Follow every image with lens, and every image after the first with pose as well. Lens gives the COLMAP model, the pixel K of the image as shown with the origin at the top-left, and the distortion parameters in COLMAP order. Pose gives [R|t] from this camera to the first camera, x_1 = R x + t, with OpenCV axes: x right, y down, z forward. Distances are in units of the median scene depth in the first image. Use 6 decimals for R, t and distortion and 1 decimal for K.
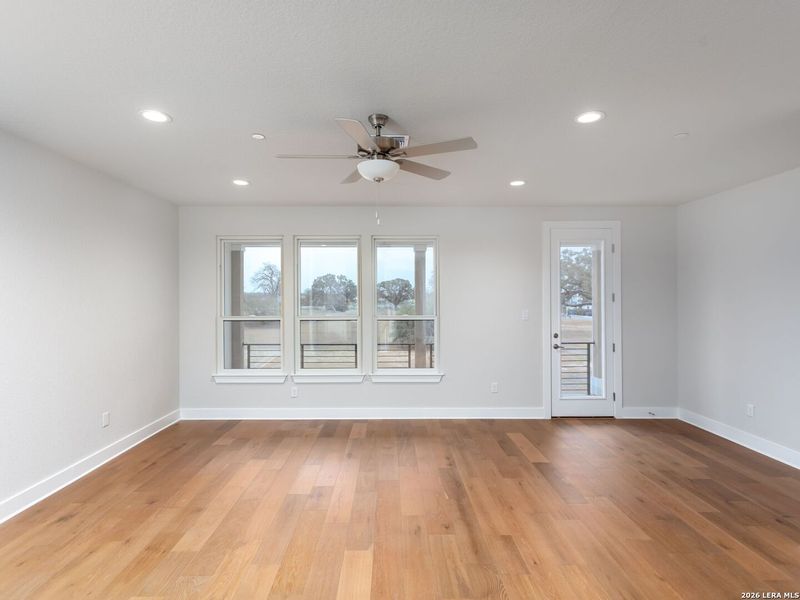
lens RADIAL K [[432.5, 0, 400.0], [0, 432.5, 300.0], [0, 0, 1]] dist [0.004761, 0.002129]
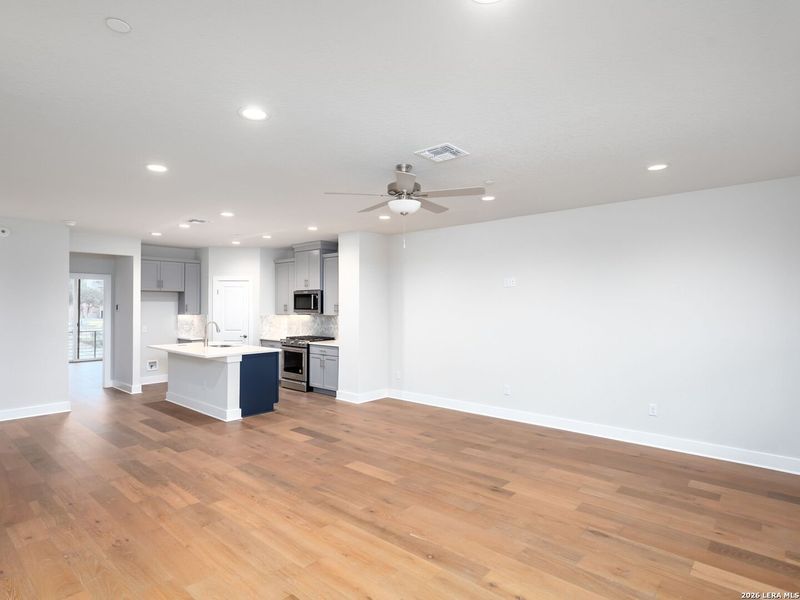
lens RADIAL K [[445.8, 0, 400.0], [0, 445.8, 300.0], [0, 0, 1]] dist [0.003367, -0.000783]
pose [[-0.673713, -0.004305, -0.738981, 0.748018], [0.003217, 0.999956, -0.008759, -0.005496], [0.738986, -0.008278, -0.673670, 1.507424]]
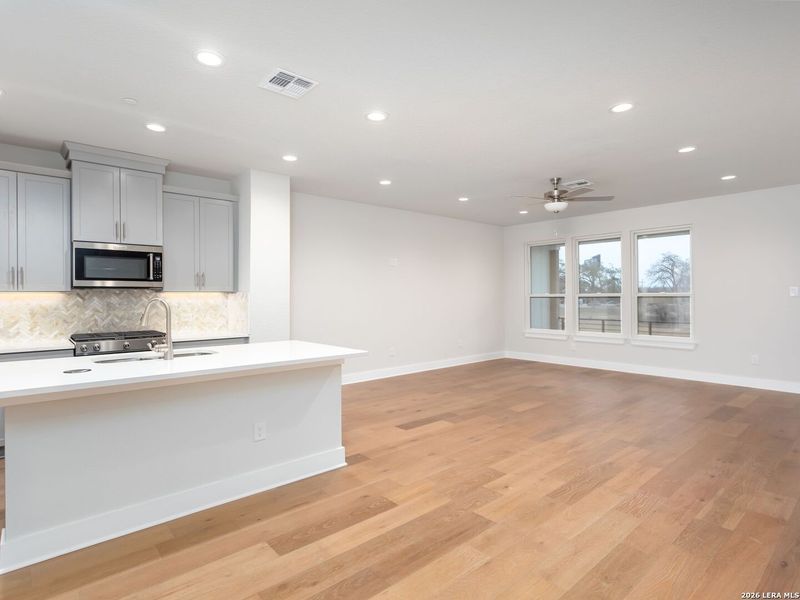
lens RADIAL K [[432.5, 0, 400.0], [0, 432.5, 300.0], [0, 0, 1]] dist [0.004761, 0.002129]
pose [[0.656945, 0.004238, -0.753926, 0.737019], [0.004007, 0.999950, 0.009113, 0.065682], [0.753928, -0.009008, 0.656896, -0.603346]]
